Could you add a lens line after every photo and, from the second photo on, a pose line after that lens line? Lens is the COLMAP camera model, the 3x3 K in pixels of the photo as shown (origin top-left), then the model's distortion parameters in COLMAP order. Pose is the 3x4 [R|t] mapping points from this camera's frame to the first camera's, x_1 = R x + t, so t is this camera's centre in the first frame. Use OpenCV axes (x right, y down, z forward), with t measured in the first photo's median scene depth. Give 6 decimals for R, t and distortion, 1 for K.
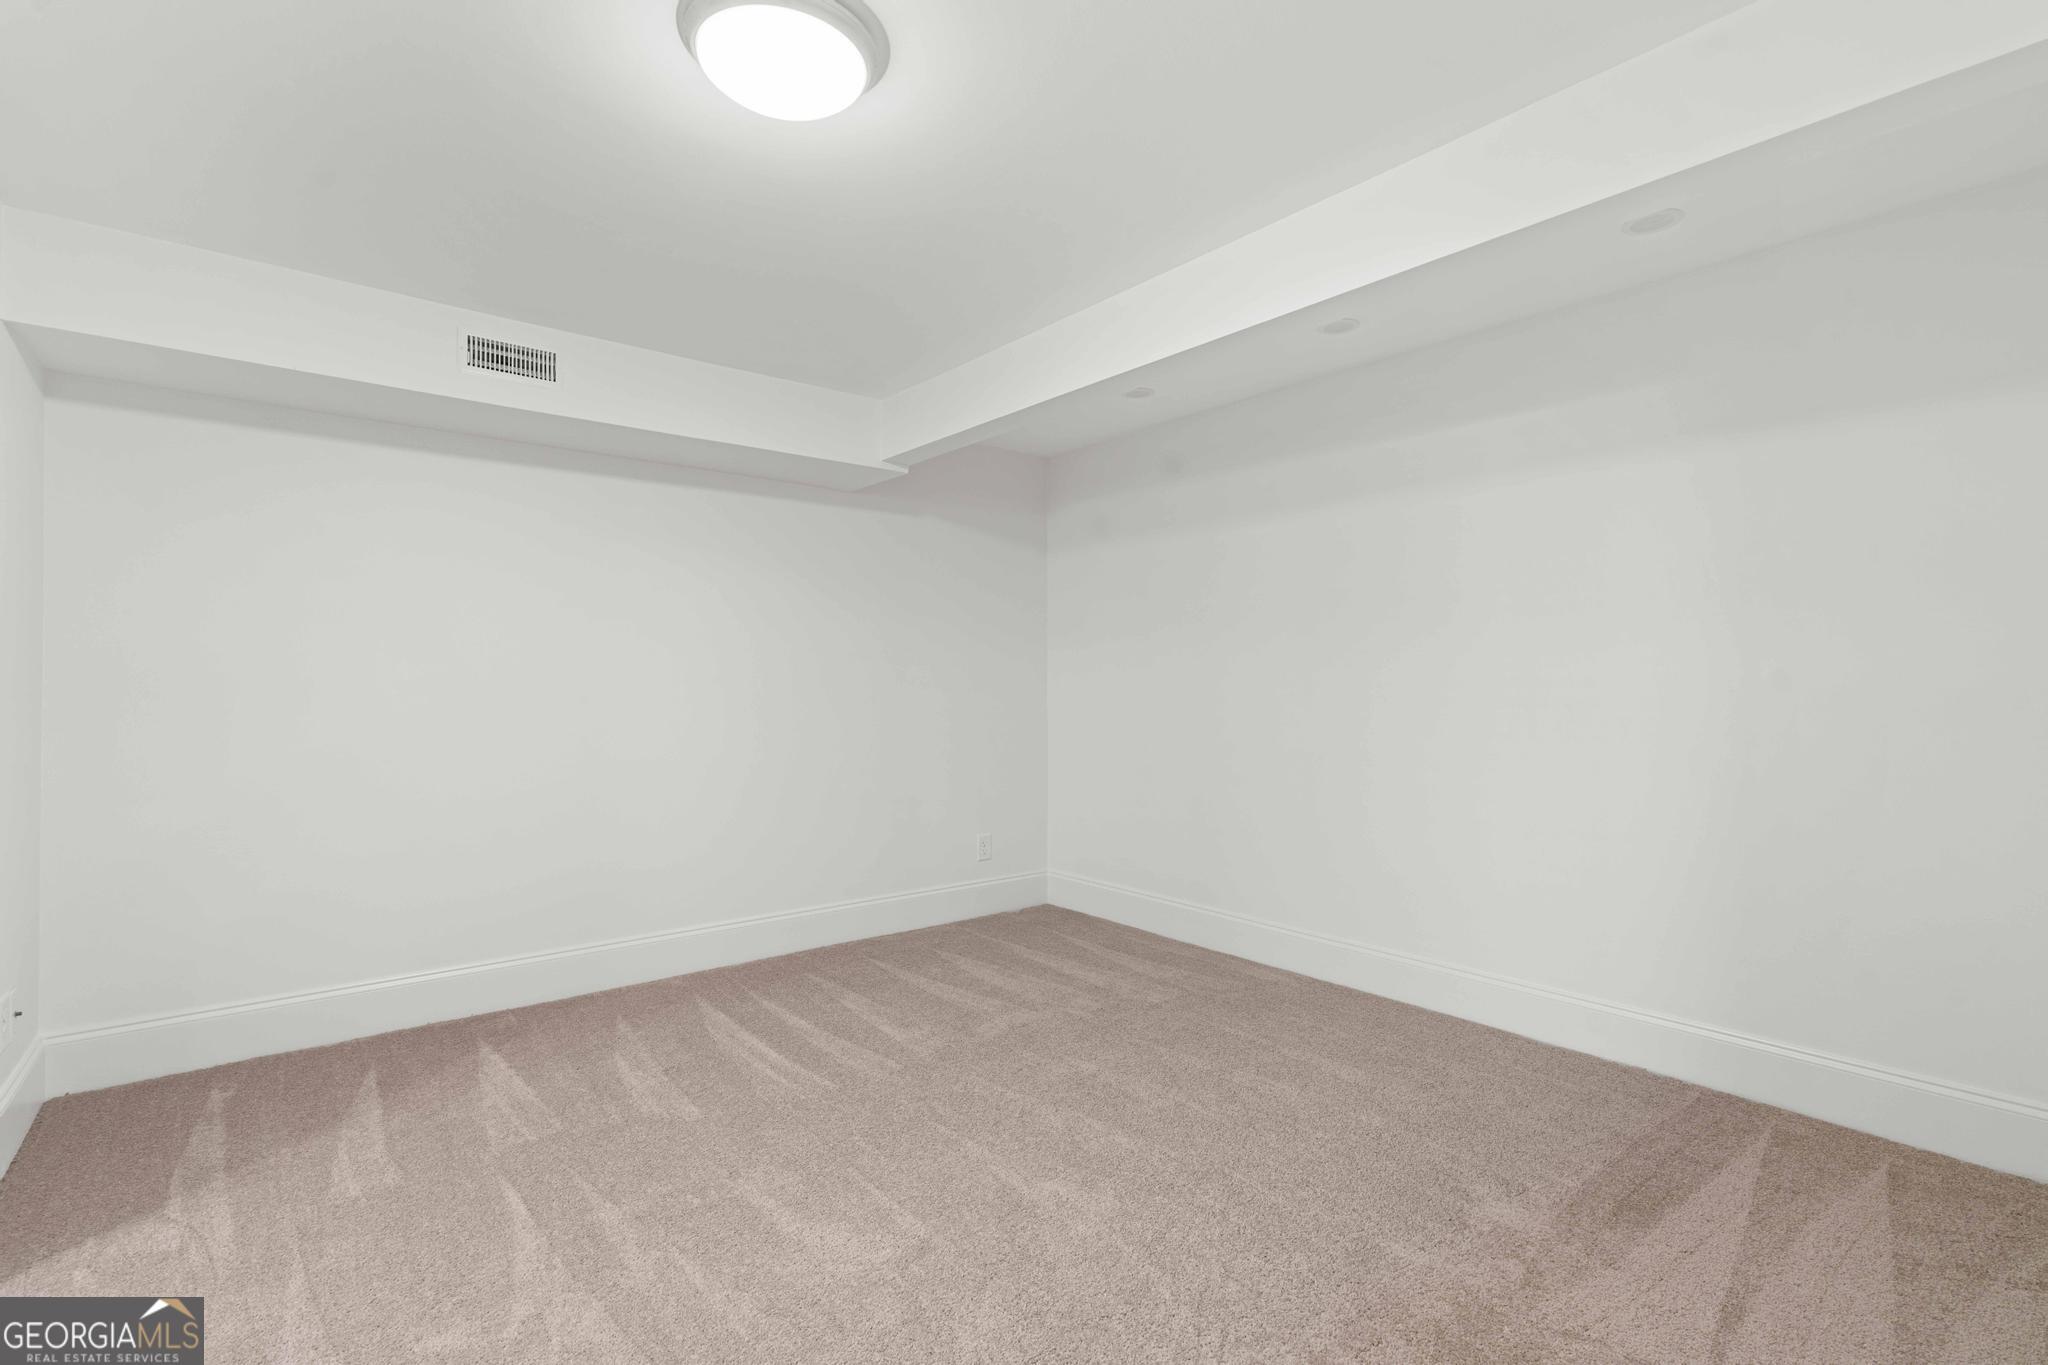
lens RADIAL K [[939.8, 0, 1024.0], [0, 939.8, 682.5], [0, 0, 1]] dist [-0.001940, -0.000847]
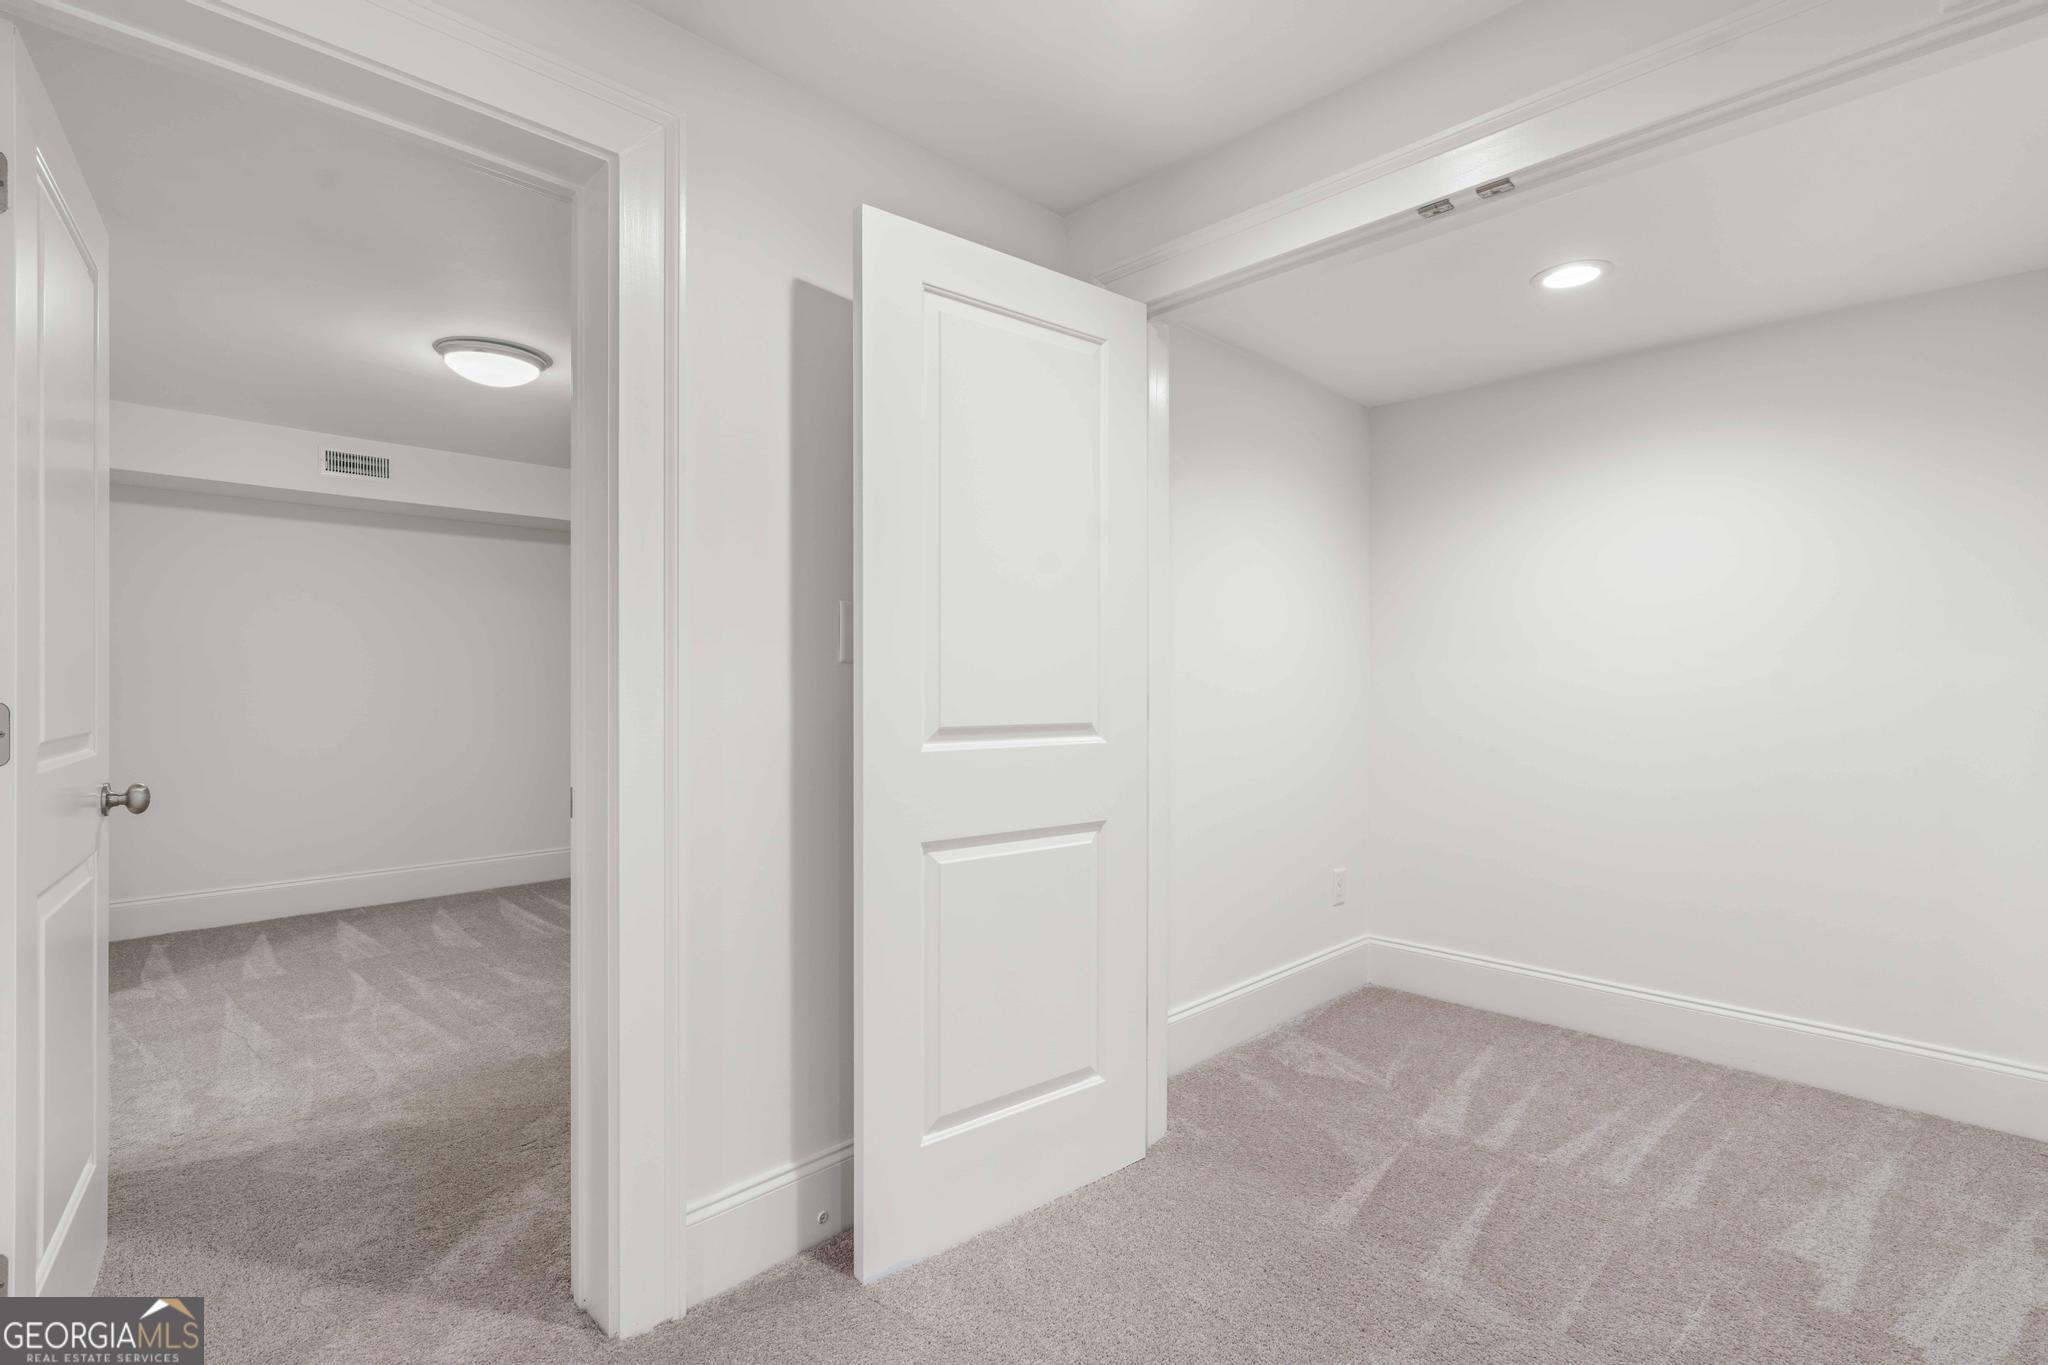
lens RADIAL K [[923.1, 0, 998.2], [0, 923.1, 687.2], [0, 0, 1]] dist [-0.000426, -0.000300]
pose [[0.996118, -0.001968, 0.088008, 0.381136], [0.001085, 0.999949, 0.010081, -0.001130], [-0.088024, -0.009946, 0.996069, -0.622288]]
